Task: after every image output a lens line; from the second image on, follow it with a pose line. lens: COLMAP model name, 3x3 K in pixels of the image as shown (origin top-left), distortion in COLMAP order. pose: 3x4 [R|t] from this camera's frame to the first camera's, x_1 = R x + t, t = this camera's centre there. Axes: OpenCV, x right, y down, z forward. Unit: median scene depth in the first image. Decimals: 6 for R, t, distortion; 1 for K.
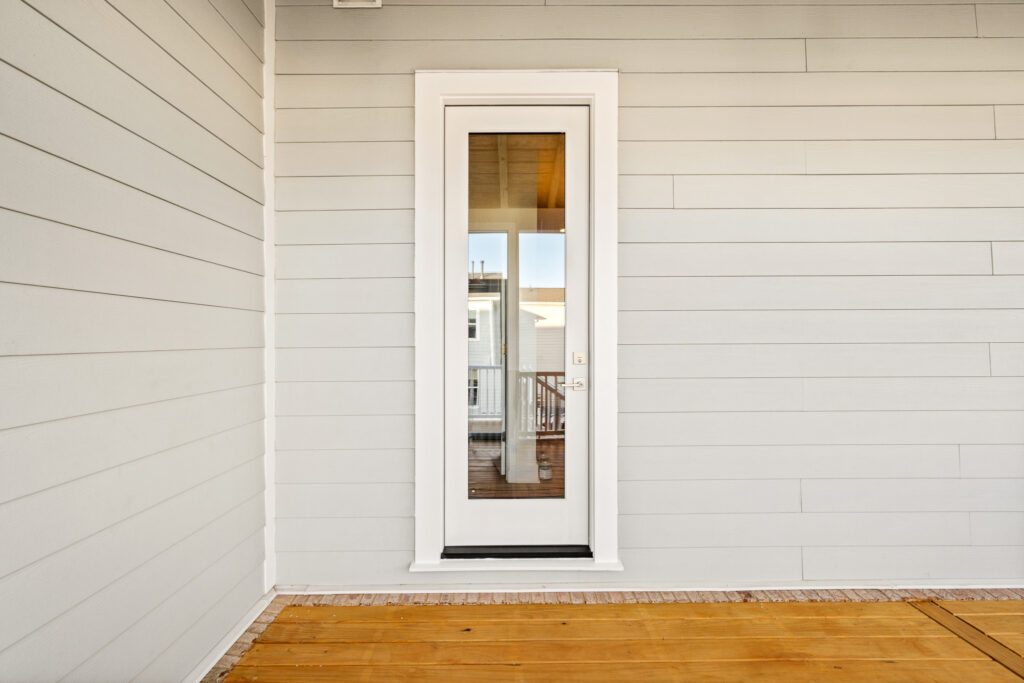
lens RADIAL K [[398.6, 0, 512.6], [0, 398.6, 342.0], [0, 0, 1]] dist [-0.013433, 0.000061]
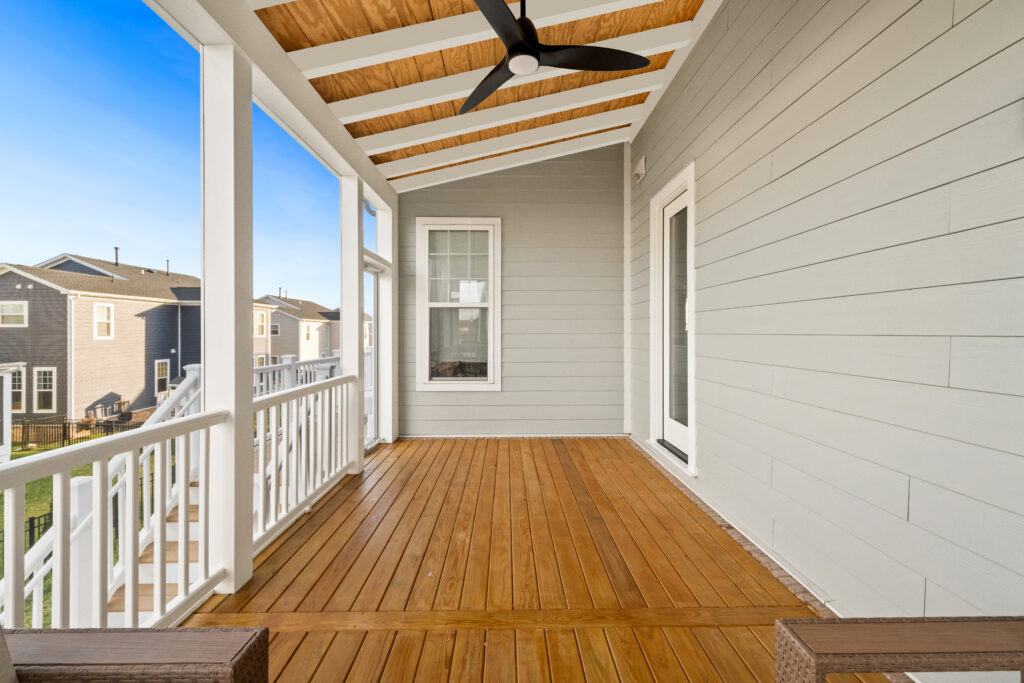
lens RADIAL K [[398.6, 0, 510.5], [0, 398.6, 333.5], [0, 0, 1]] dist [-0.013433, 0.000061]
pose [[0.017749, 0.009398, -0.999798, 1.804183], [-0.003712, 0.999950, 0.009334, -0.005088], [0.999836, 0.003545, 0.017783, 0.247824]]
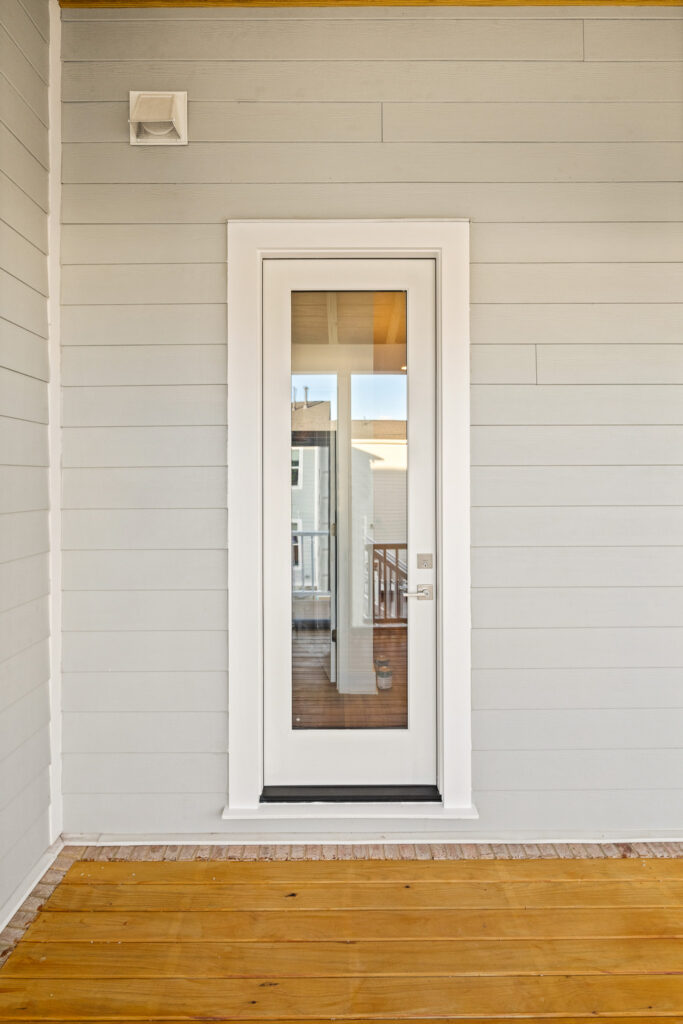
lens RADIAL K [[492.0, 0, 340.8], [0, 492.0, 484.7], [0, 0, 1]] dist [-0.013106, -0.001791]
pose [[0.999984, -0.002853, -0.004797, -0.003304], [0.002825, 0.999978, -0.005960, -0.120175], [0.004814, 0.005947, 0.999971, -0.033970]]
